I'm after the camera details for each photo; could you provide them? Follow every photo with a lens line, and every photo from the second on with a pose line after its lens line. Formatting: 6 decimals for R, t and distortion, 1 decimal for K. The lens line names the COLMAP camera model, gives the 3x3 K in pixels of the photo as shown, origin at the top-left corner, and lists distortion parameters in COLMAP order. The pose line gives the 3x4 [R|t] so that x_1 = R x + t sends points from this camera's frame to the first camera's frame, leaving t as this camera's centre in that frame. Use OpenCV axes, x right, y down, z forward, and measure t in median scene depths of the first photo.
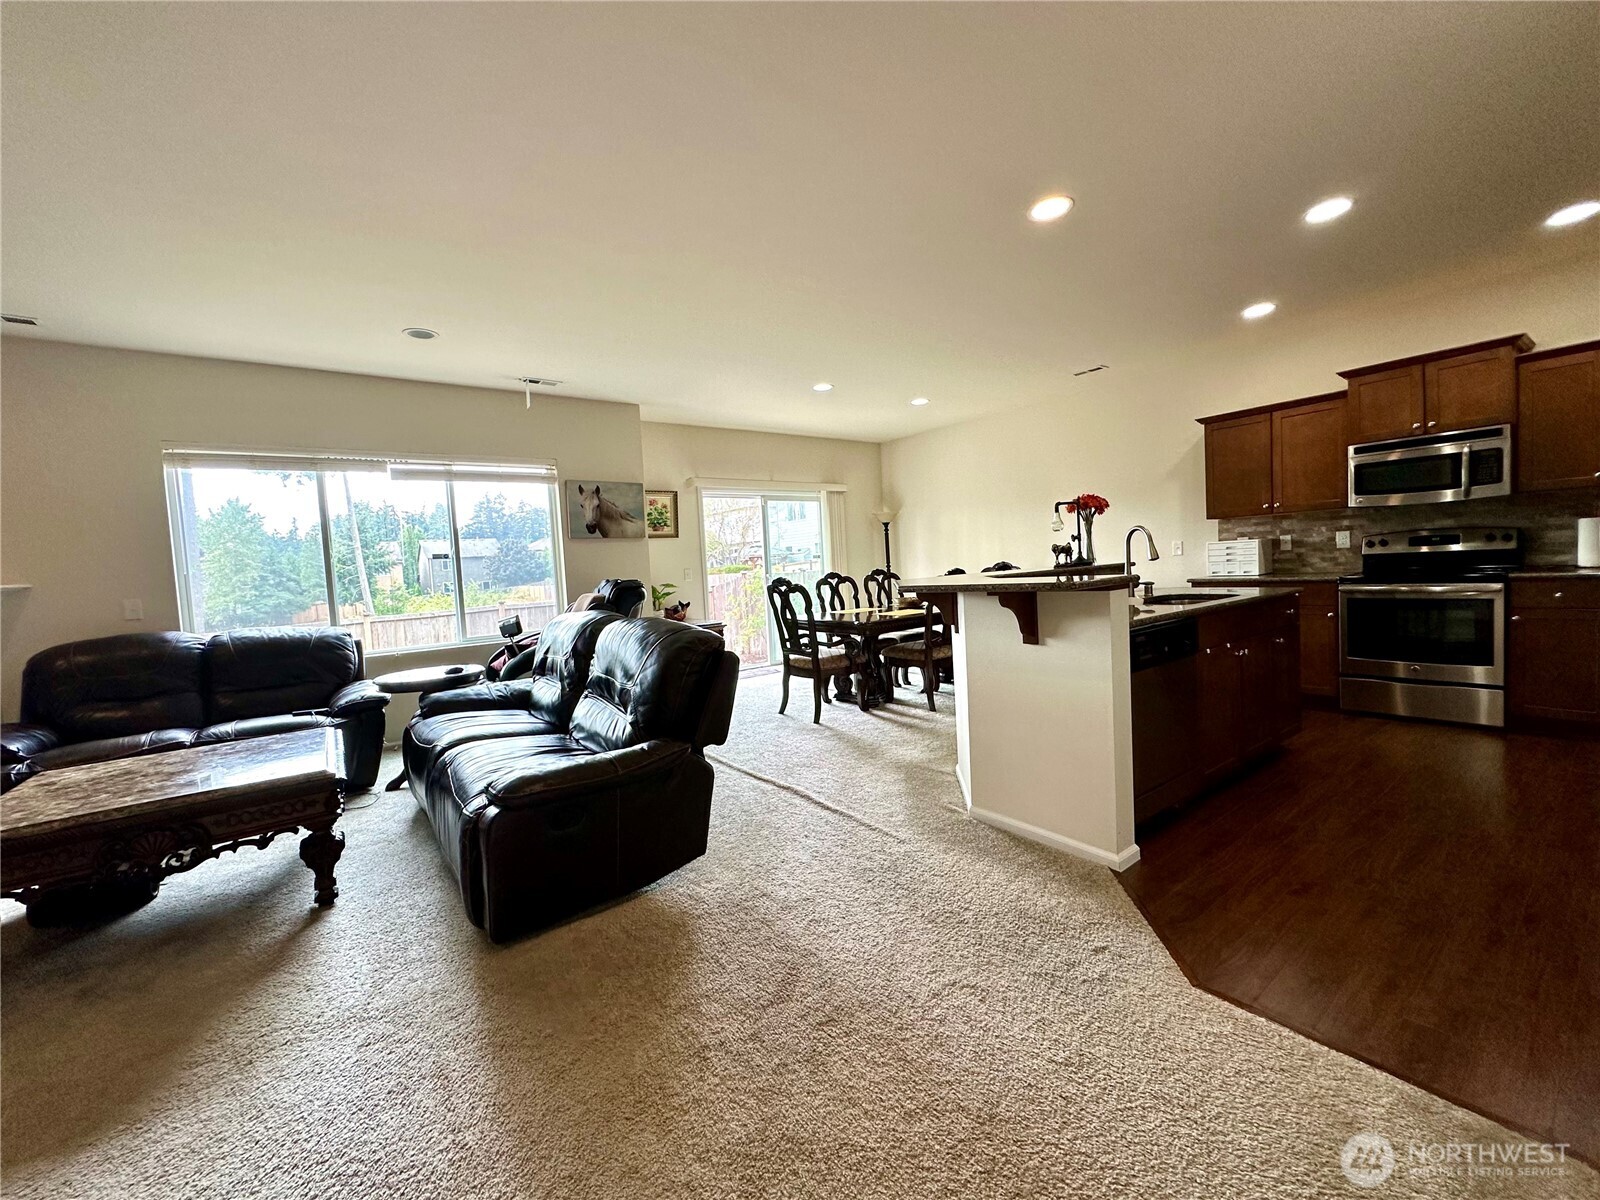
lens RADIAL K [[638.6, 0, 800.4], [0, 638.6, 599.8], [0, 0, 1]] dist [-0.002552, 0.000480]
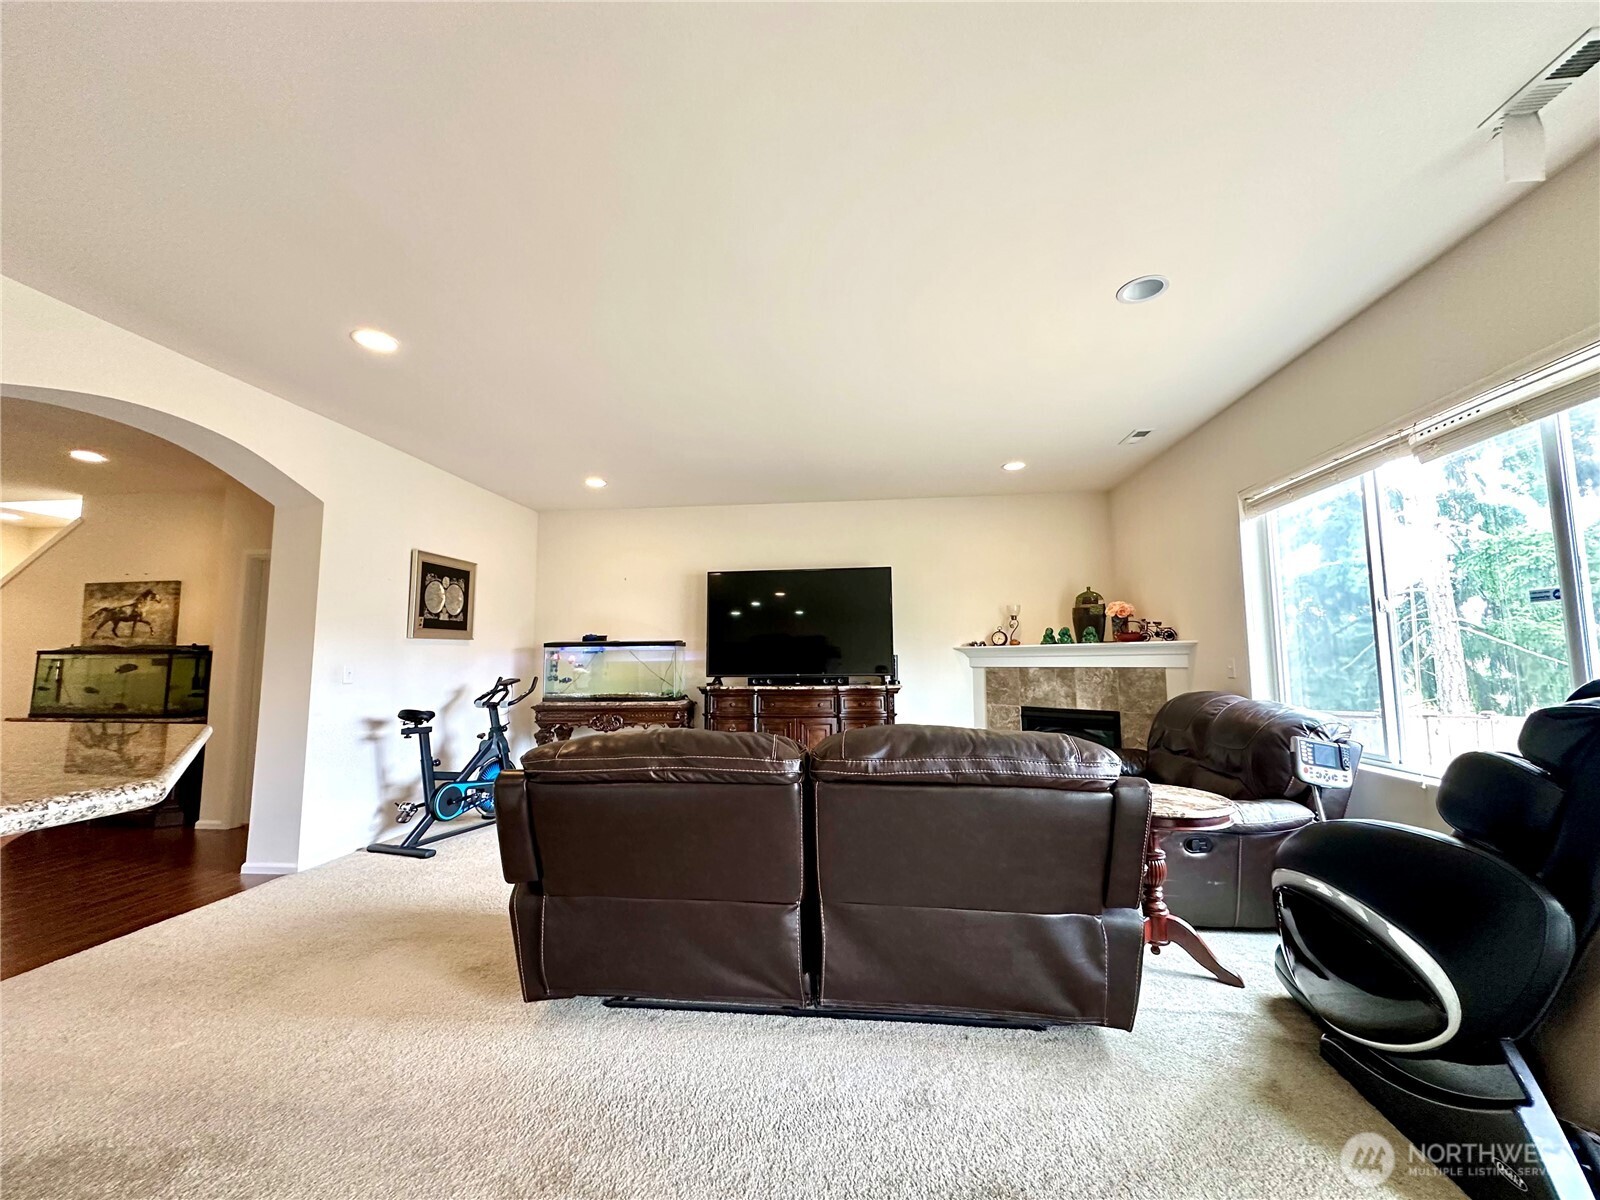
lens RADIAL K [[638.6, 0, 800.4], [0, 638.6, 599.8], [0, 0, 1]] dist [-0.002552, 0.000480]
pose [[-0.679512, -0.010860, -0.733584, 0.140428], [0.004553, 0.999809, -0.019019, -0.071879], [0.733650, -0.016263, -0.679333, 1.134465]]
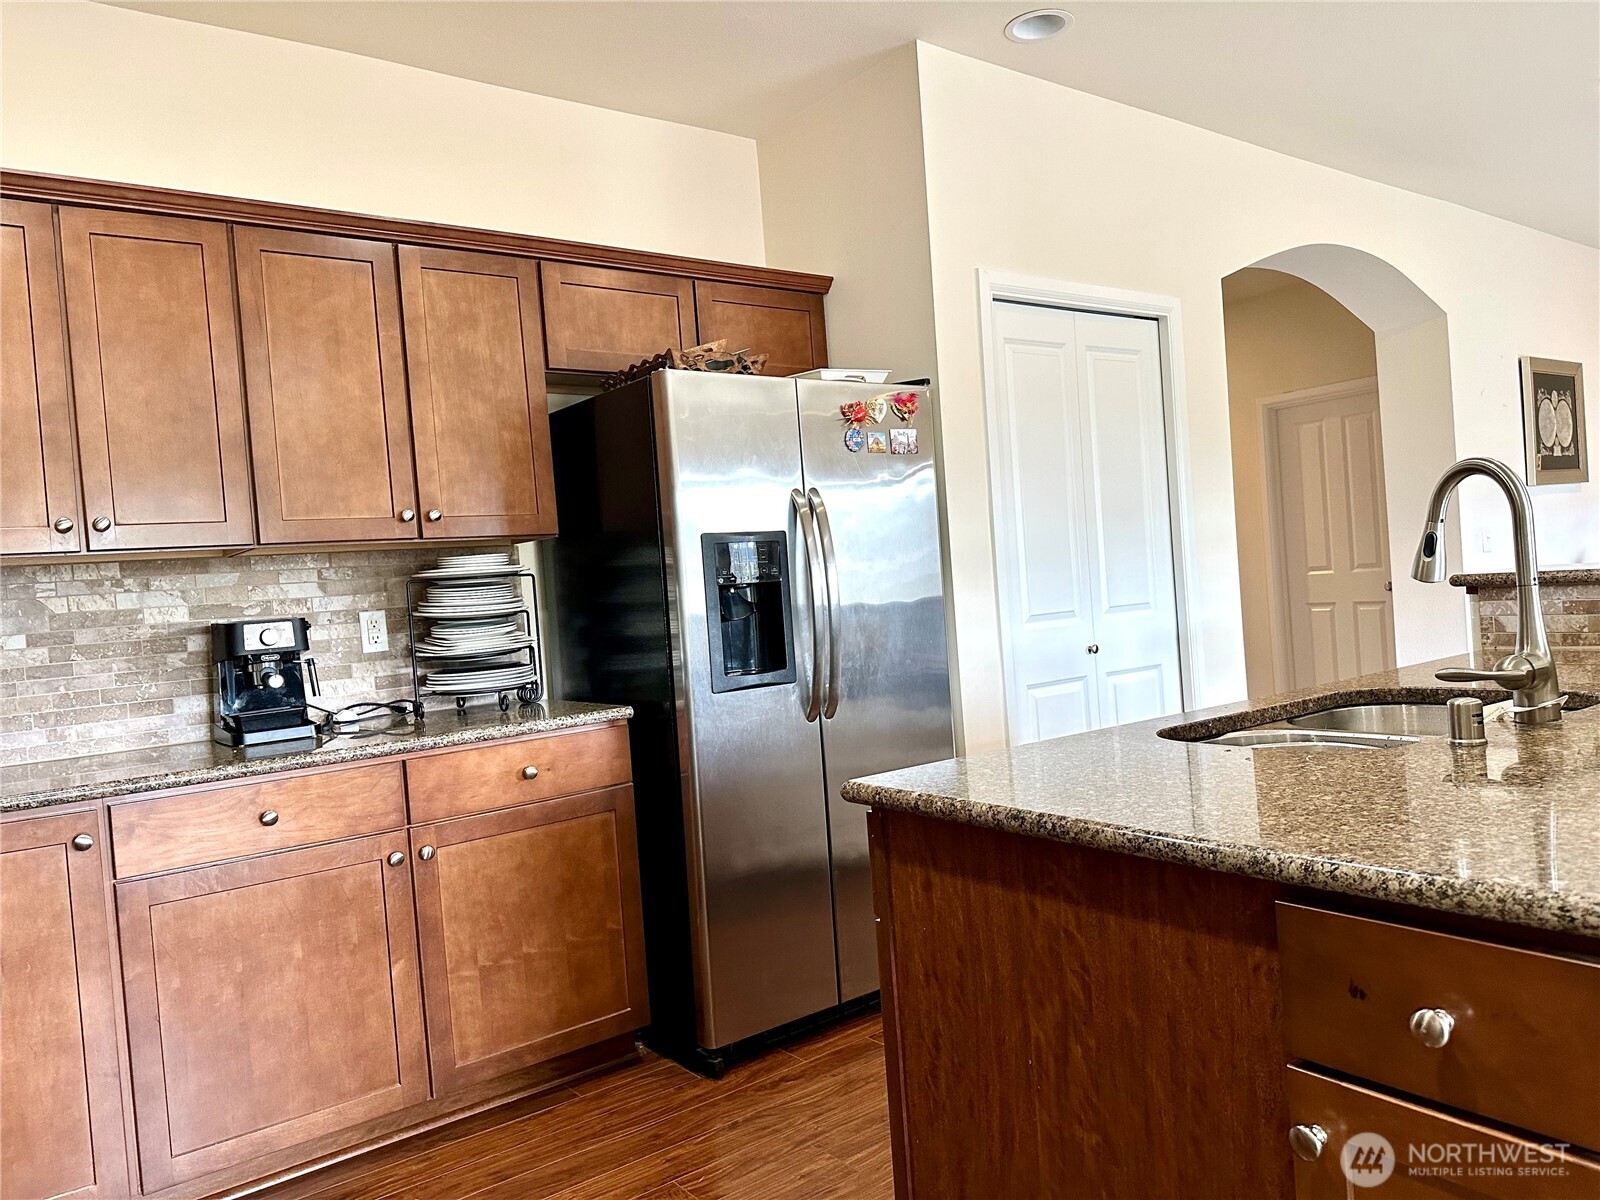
lens RADIAL K [[1120.2, 0, 803.1], [0, 1120.2, 602.6], [0, 0, 1]] dist [0.088635, -0.143832]
pose [[-0.990921, 0.134417, -0.002611, 0.695437], [0.133883, 0.988387, 0.071871, -0.107118], [0.012241, 0.070869, -0.997411, 1.250427]]
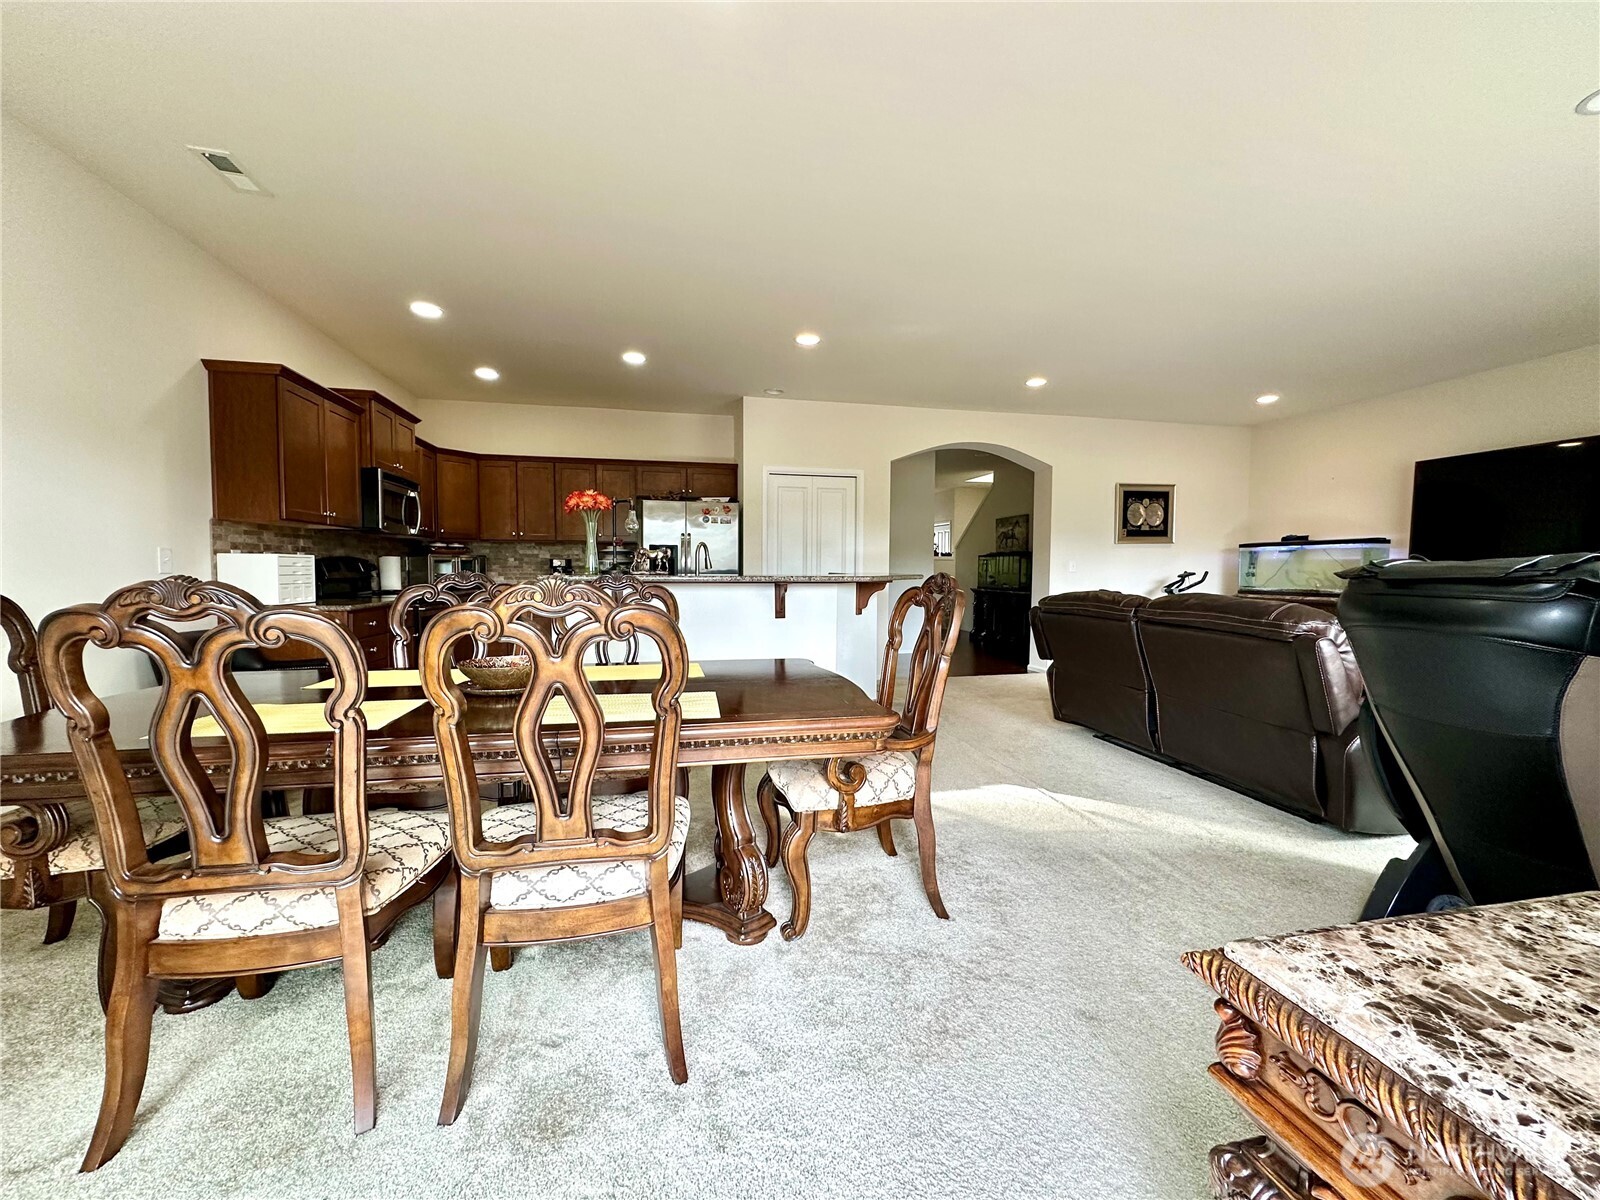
lens RADIAL K [[638.6, 0, 800.4], [0, 638.6, 599.8], [0, 0, 1]] dist [-0.002552, 0.000480]
pose [[-0.910027, 0.032569, 0.413267, -0.153102], [0.070665, 0.994506, 0.077233, -0.070880], [-0.408481, 0.099488, -0.907329, 1.749963]]
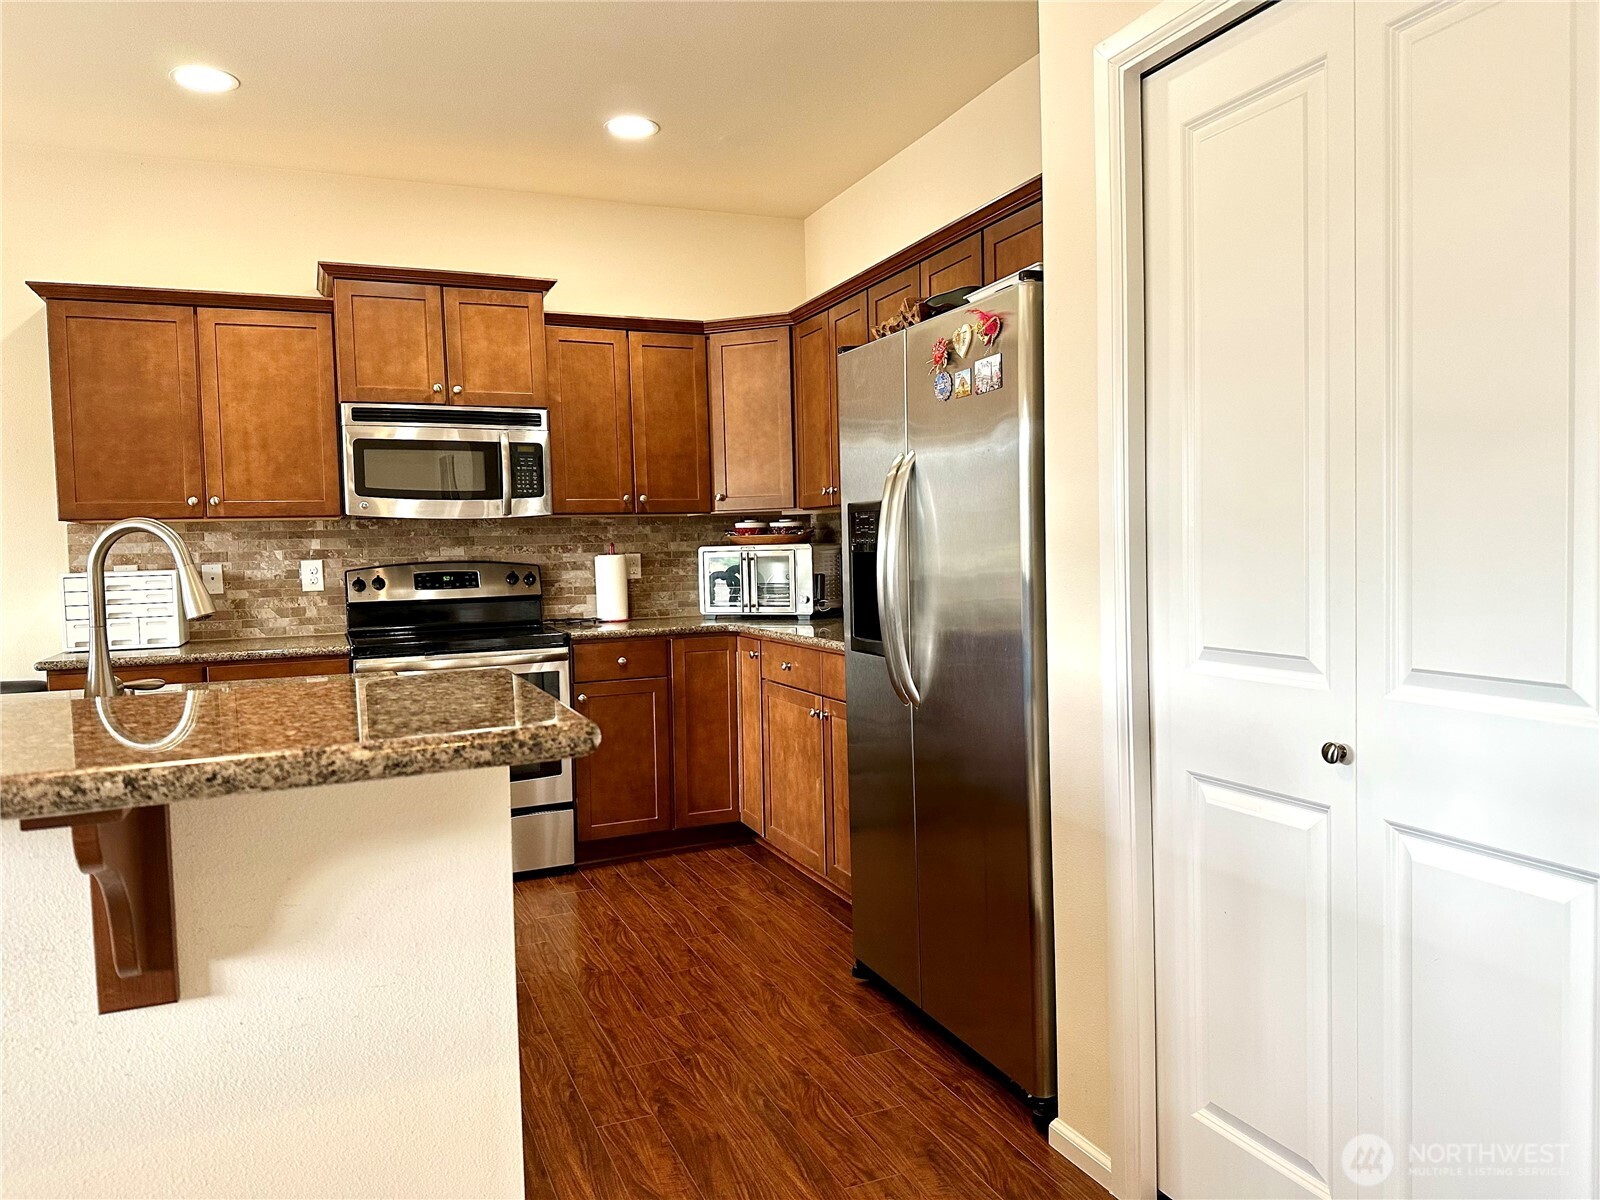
lens RADIAL K [[1113.5, 0, 791.8], [0, 1113.5, 601.9], [0, 0, 1]] dist [0.112904, -0.170593]
pose [[0.248241, 0.003940, 0.968690, 0.027728], [0.064311, 0.997719, -0.020538, -0.030513], [-0.966561, 0.067396, 0.247421, 0.430669]]
